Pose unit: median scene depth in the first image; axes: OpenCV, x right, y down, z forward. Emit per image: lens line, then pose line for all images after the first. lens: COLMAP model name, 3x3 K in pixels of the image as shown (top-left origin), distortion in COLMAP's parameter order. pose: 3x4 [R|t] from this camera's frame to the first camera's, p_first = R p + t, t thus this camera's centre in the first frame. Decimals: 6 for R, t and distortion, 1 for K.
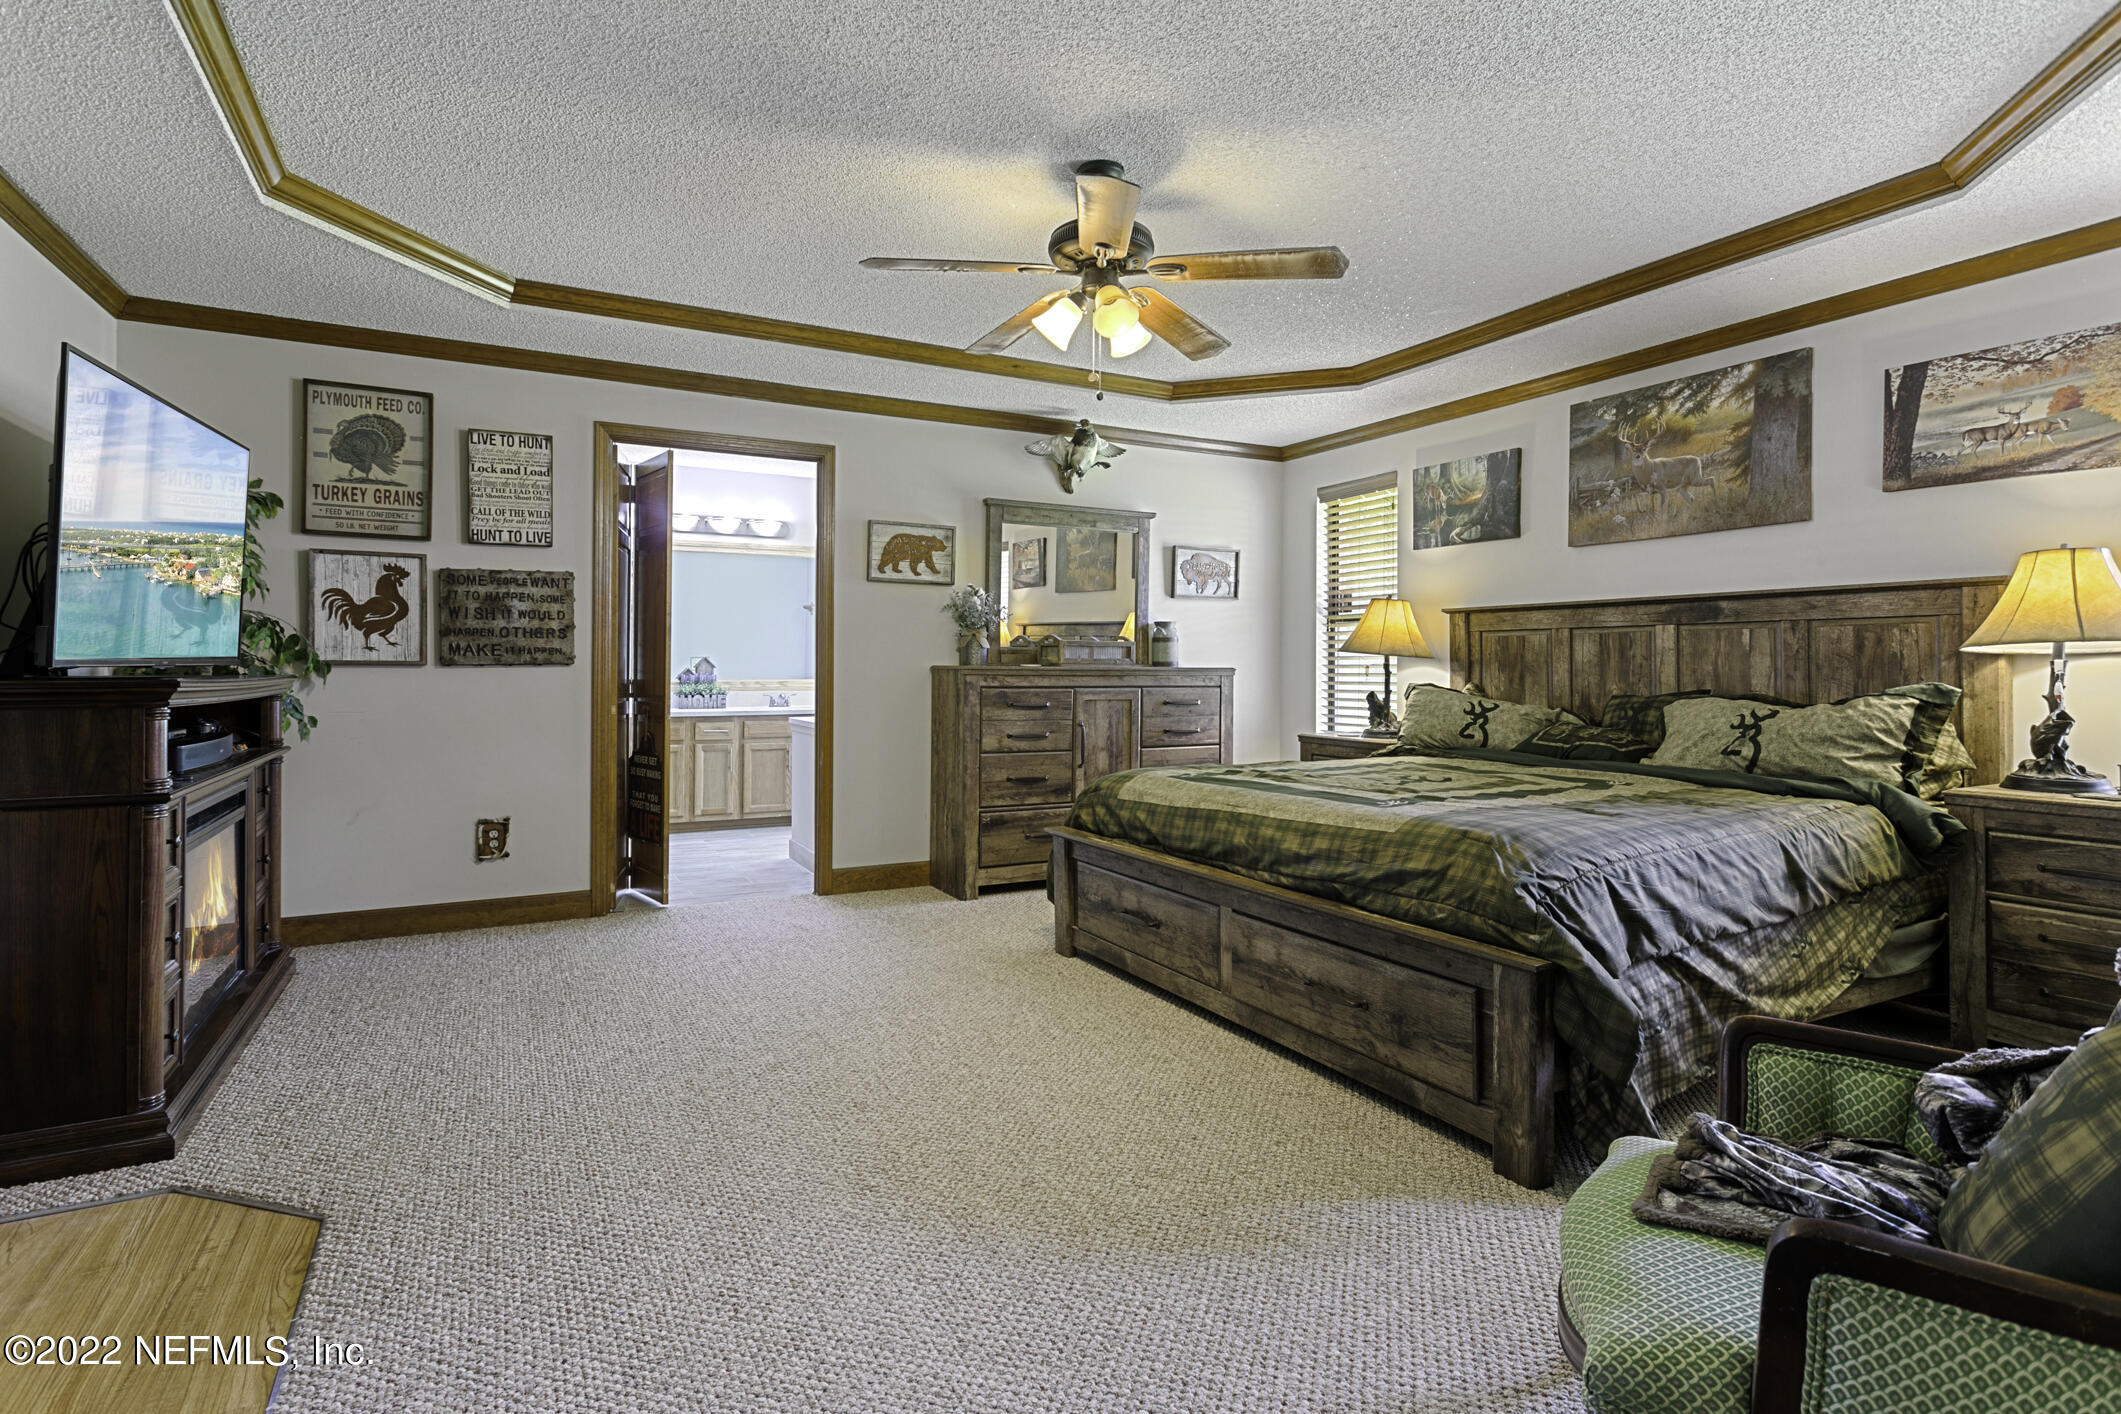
lens RADIAL K [[1055.7, 0, 1062.1], [0, 1055.7, 665.9], [0, 0, 1]] dist [0.002985, 0.000267]
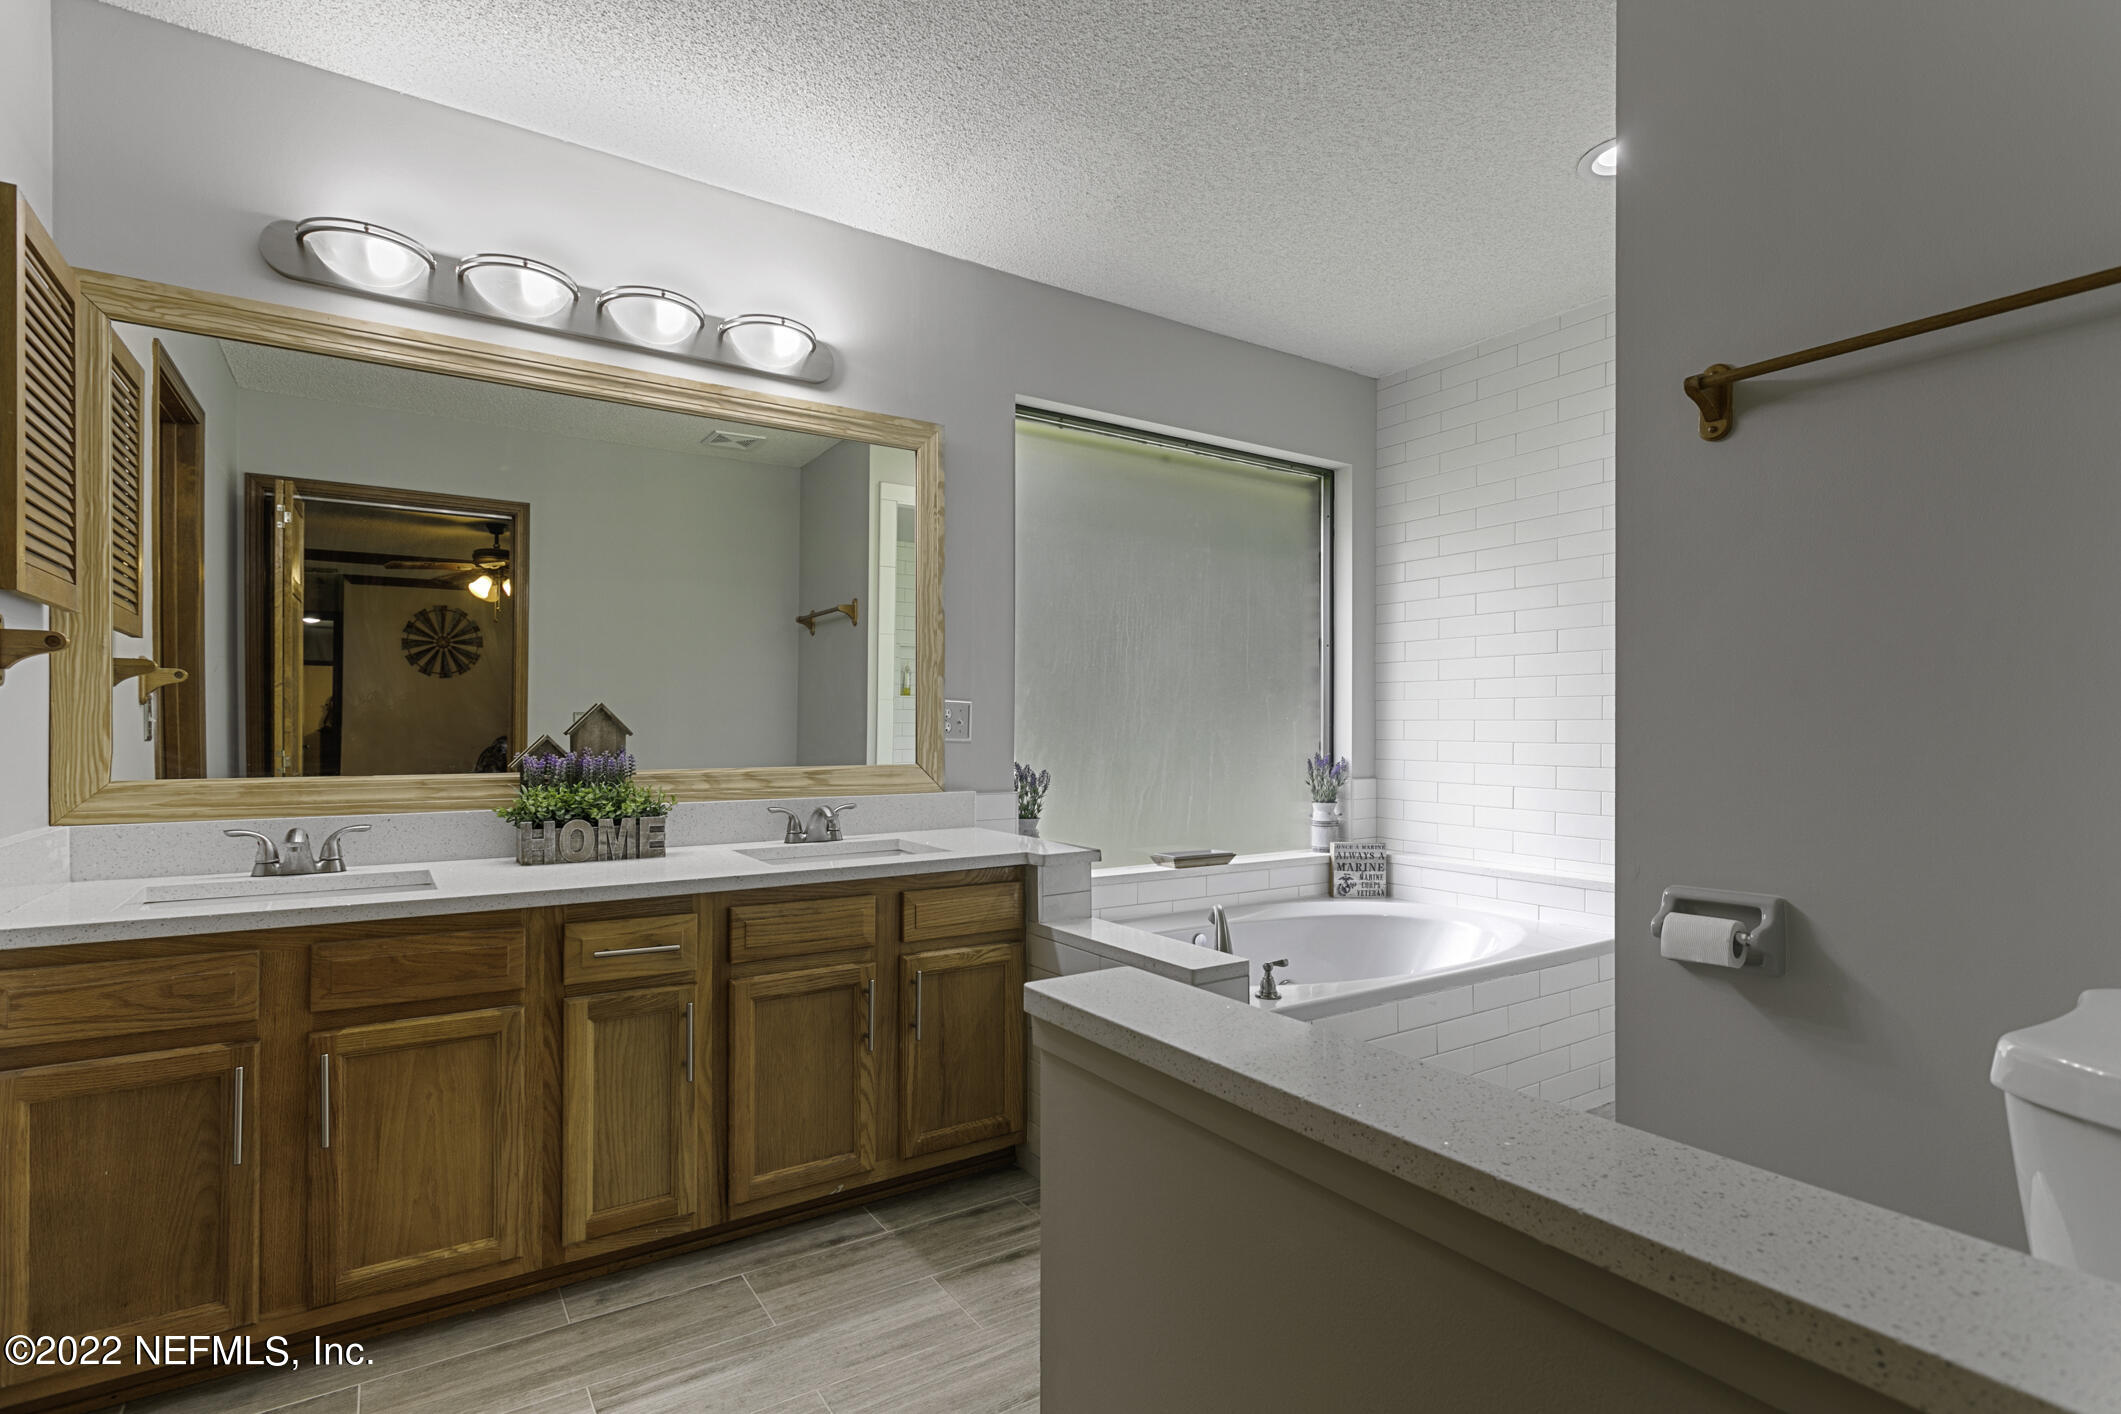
lens RADIAL K [[1055.7, 0, 1069.1], [0, 1055.7, 719.7], [0, 0, 1]] dist [0.002985, 0.000267]
pose [[0.995809, -0.003079, 0.091404, -0.216188], [0.002784, 0.999990, 0.003359, -0.003908], [-0.091414, -0.003090, 0.995808, 0.640786]]
